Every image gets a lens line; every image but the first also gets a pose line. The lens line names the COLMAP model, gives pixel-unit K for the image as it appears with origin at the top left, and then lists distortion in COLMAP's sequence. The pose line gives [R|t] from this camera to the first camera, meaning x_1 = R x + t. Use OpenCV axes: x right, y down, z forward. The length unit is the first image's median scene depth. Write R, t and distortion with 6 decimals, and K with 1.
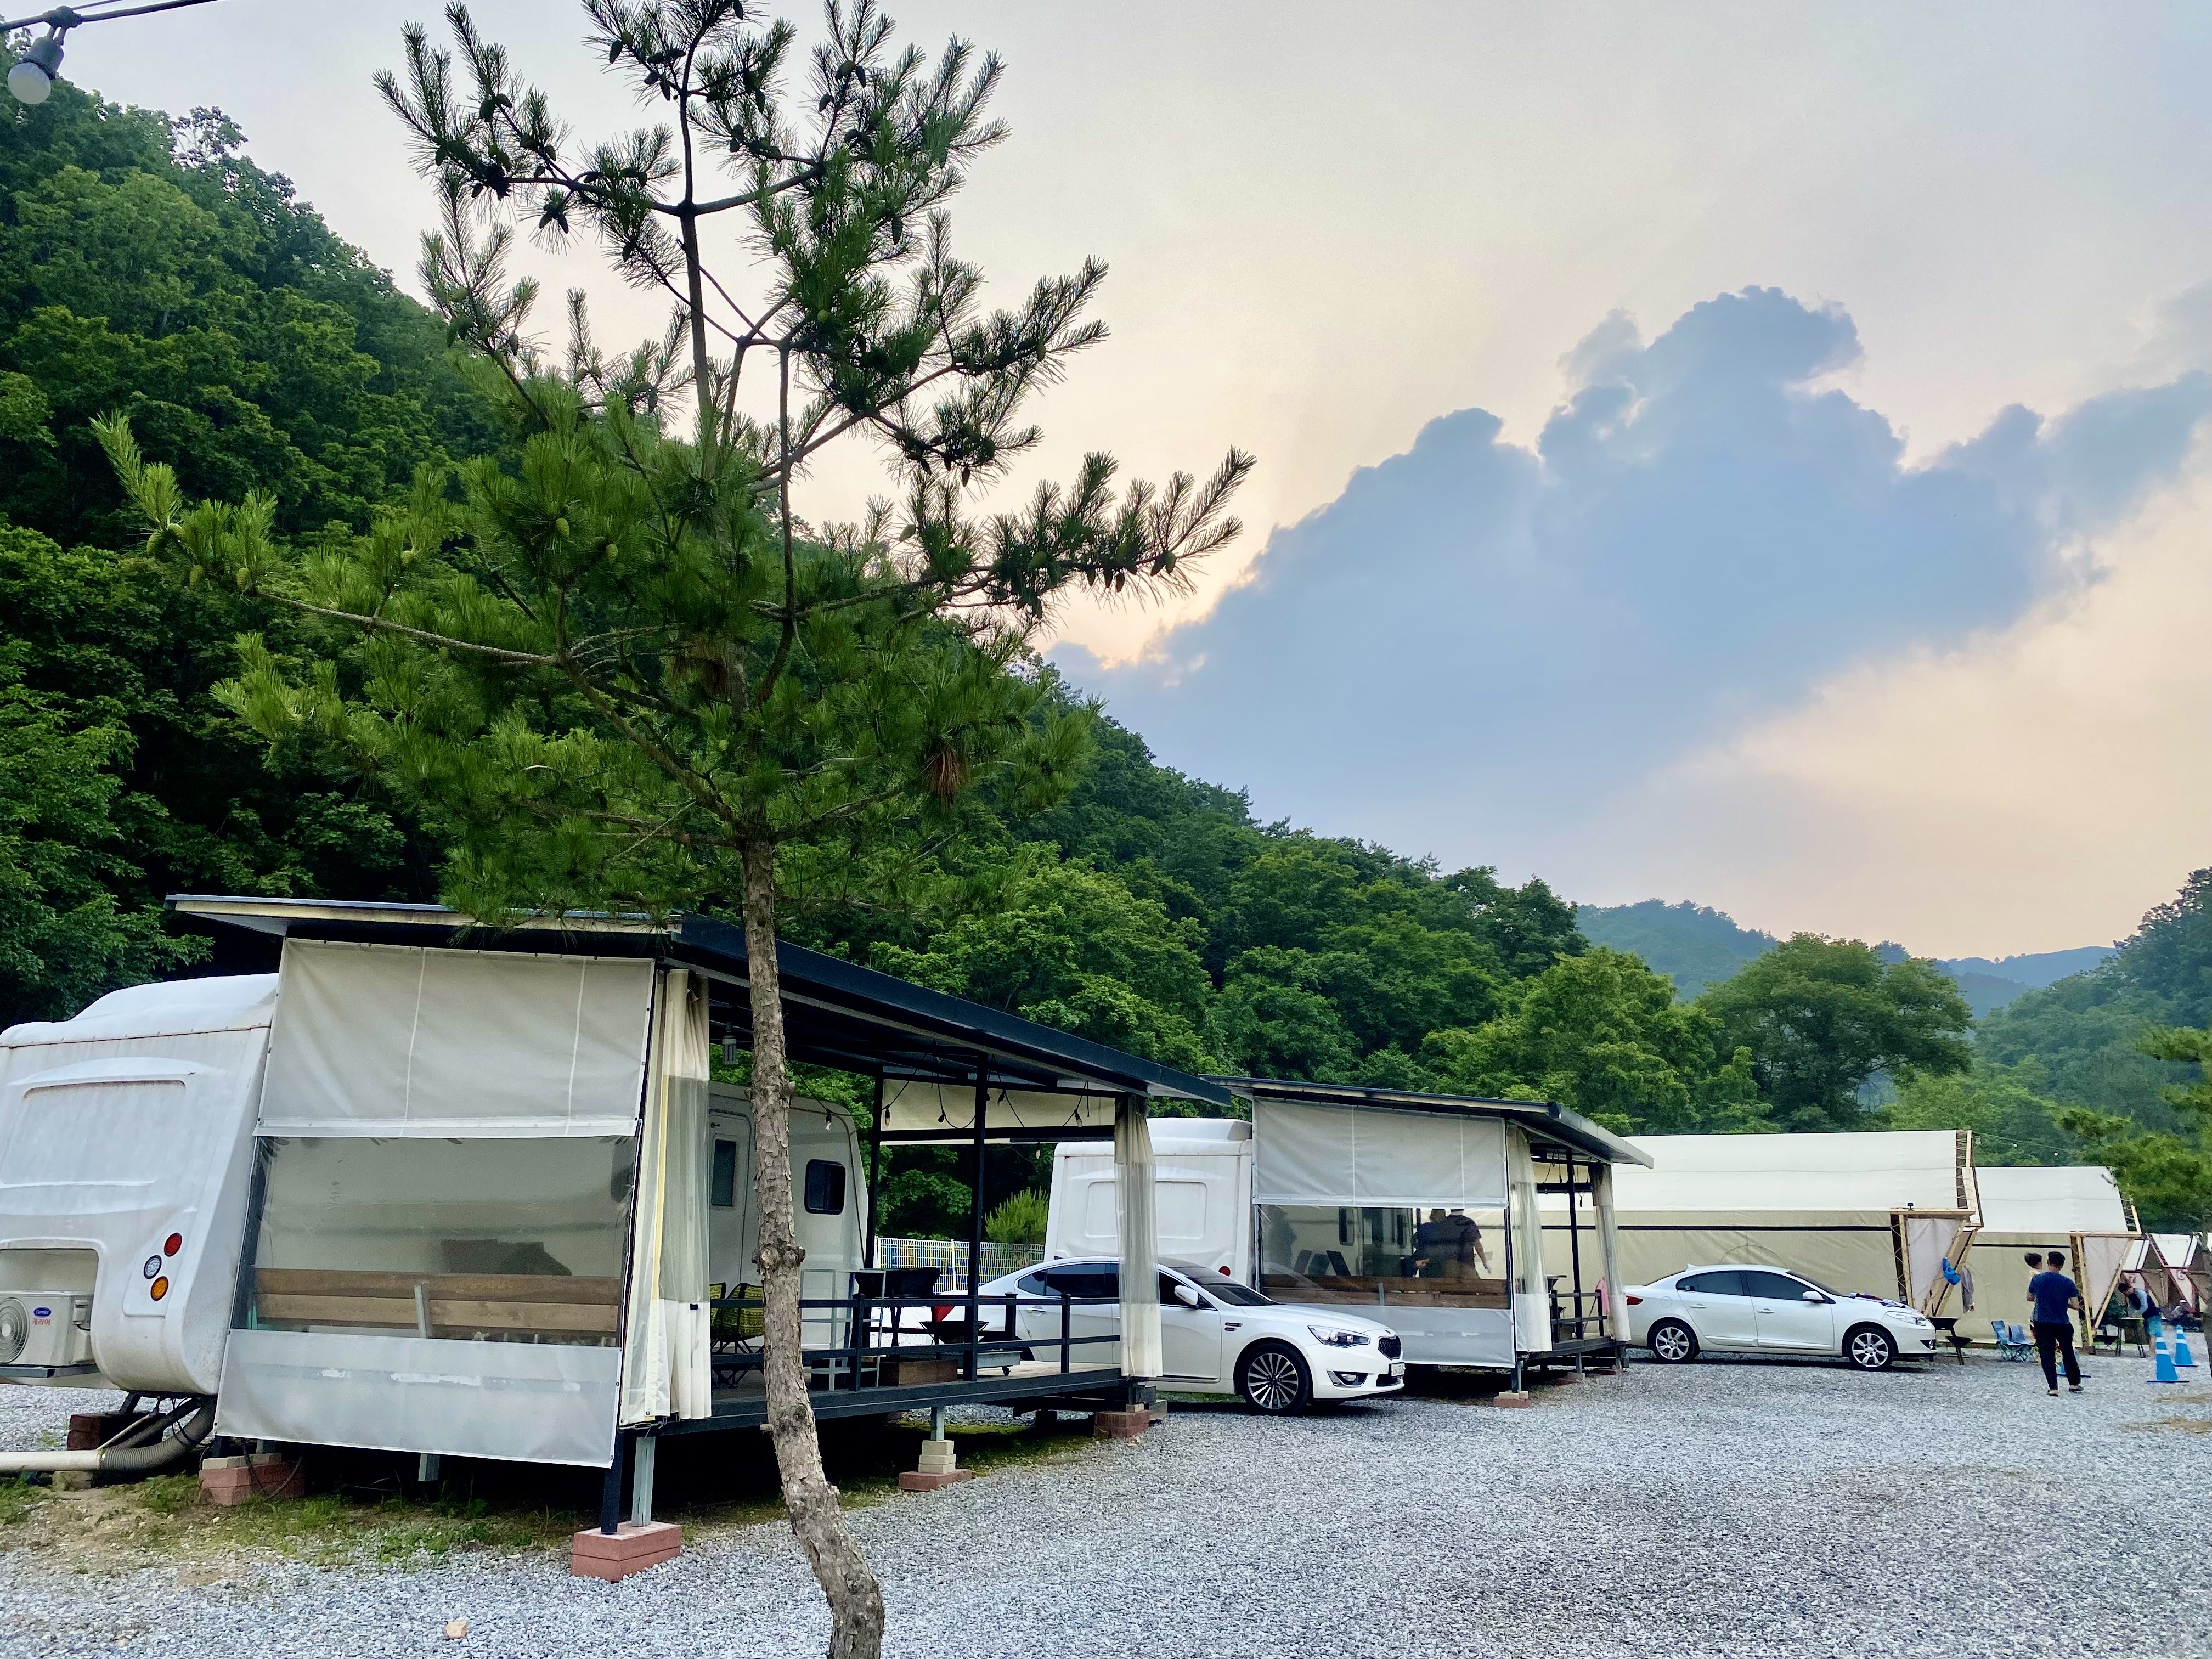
lens RADIAL K [[1662.9, 0, 1100.6], [0, 1662.9, 828.7], [0, 0, 1]] dist [0.005866, -0.007199]
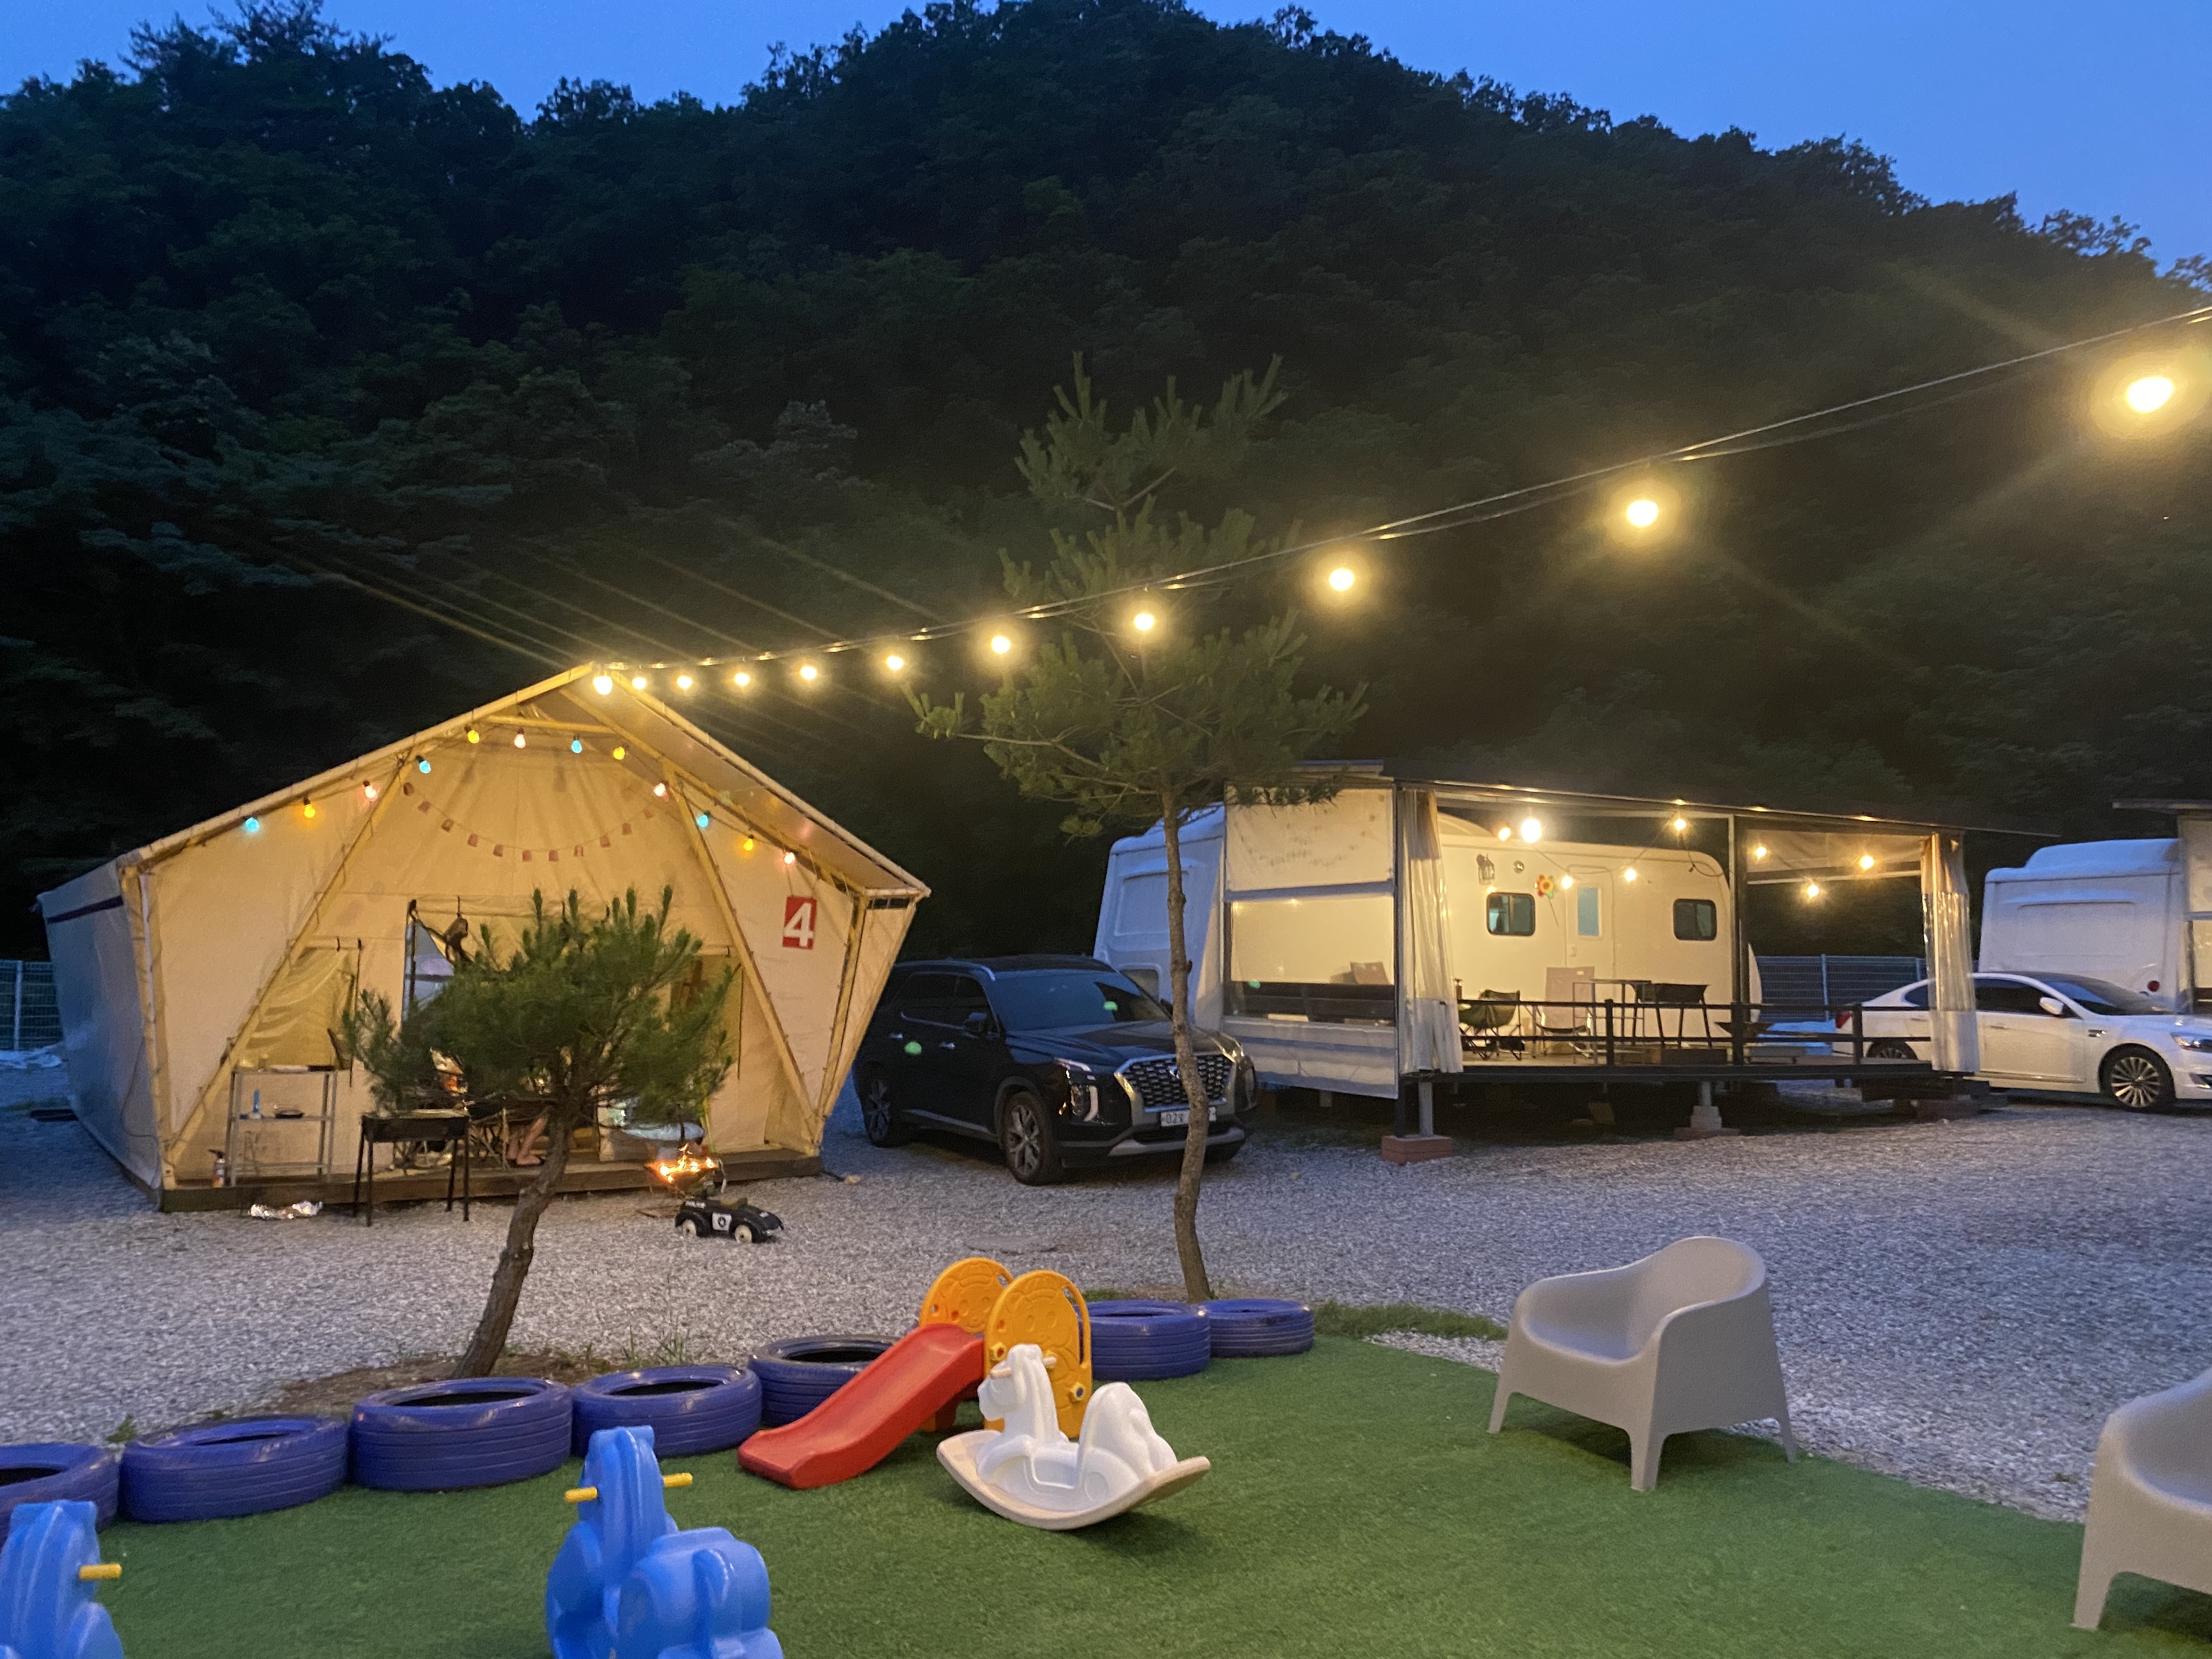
lens RADIAL K [[1662.9, 0, 1107.5], [0, 1662.9, 826.8], [0, 0, 1]] dist [0.005866, -0.007199]
pose [[0.760462, -0.069691, -0.645632, 0.301573], [0.168959, 0.981217, 0.093095, -0.037529], [0.627017, -0.179881, 0.757953, -0.186497]]
